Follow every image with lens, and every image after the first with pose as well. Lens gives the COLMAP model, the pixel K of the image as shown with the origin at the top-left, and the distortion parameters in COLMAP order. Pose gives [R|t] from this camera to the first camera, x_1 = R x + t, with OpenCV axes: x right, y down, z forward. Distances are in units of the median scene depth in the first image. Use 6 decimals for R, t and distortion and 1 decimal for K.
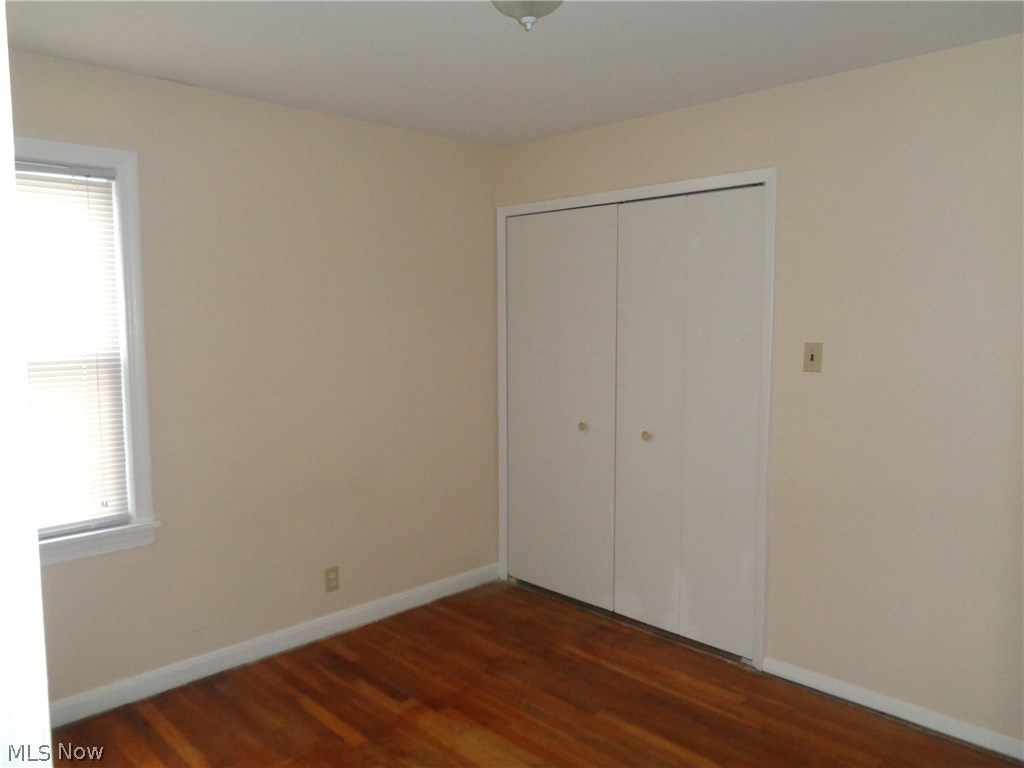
lens RADIAL K [[771.7, 0, 512.0], [0, 771.7, 384.0], [0, 0, 1]] dist [0.006155, 0.011222]
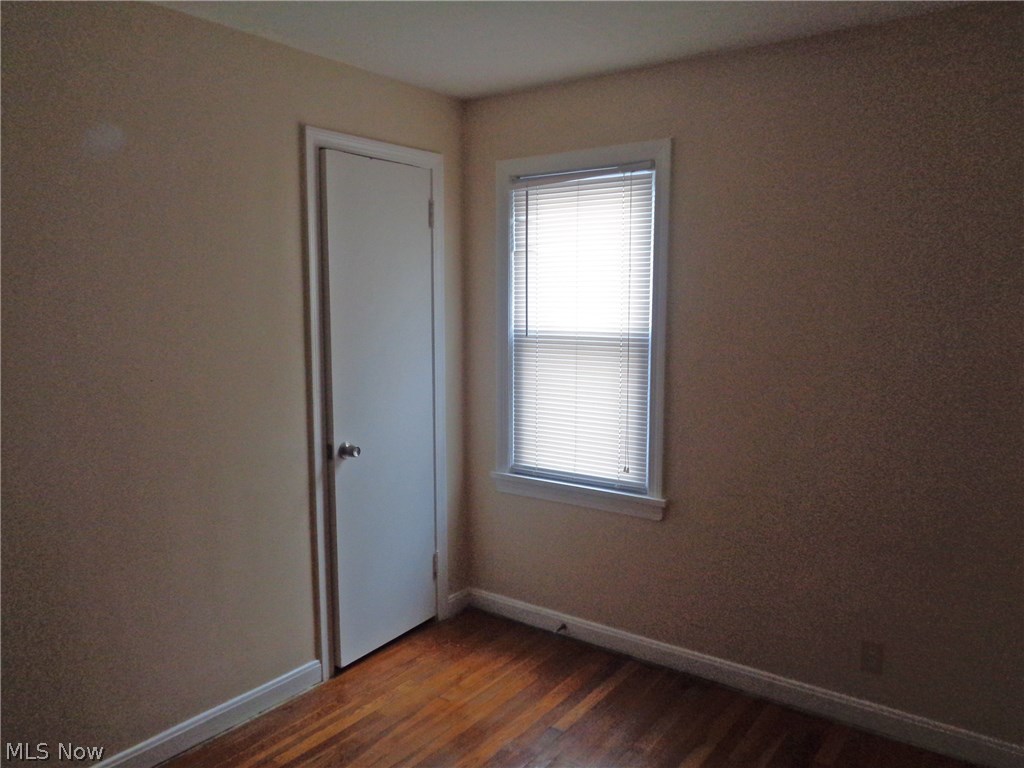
lens RADIAL K [[771.7, 0, 512.0], [0, 771.7, 384.0], [0, 0, 1]] dist [0.006155, 0.011222]
pose [[0.162803, 0.126025, -0.978577, 0.506924], [-0.093249, 0.989335, 0.111897, -0.073767], [0.982242, 0.073034, 0.172819, 0.637709]]
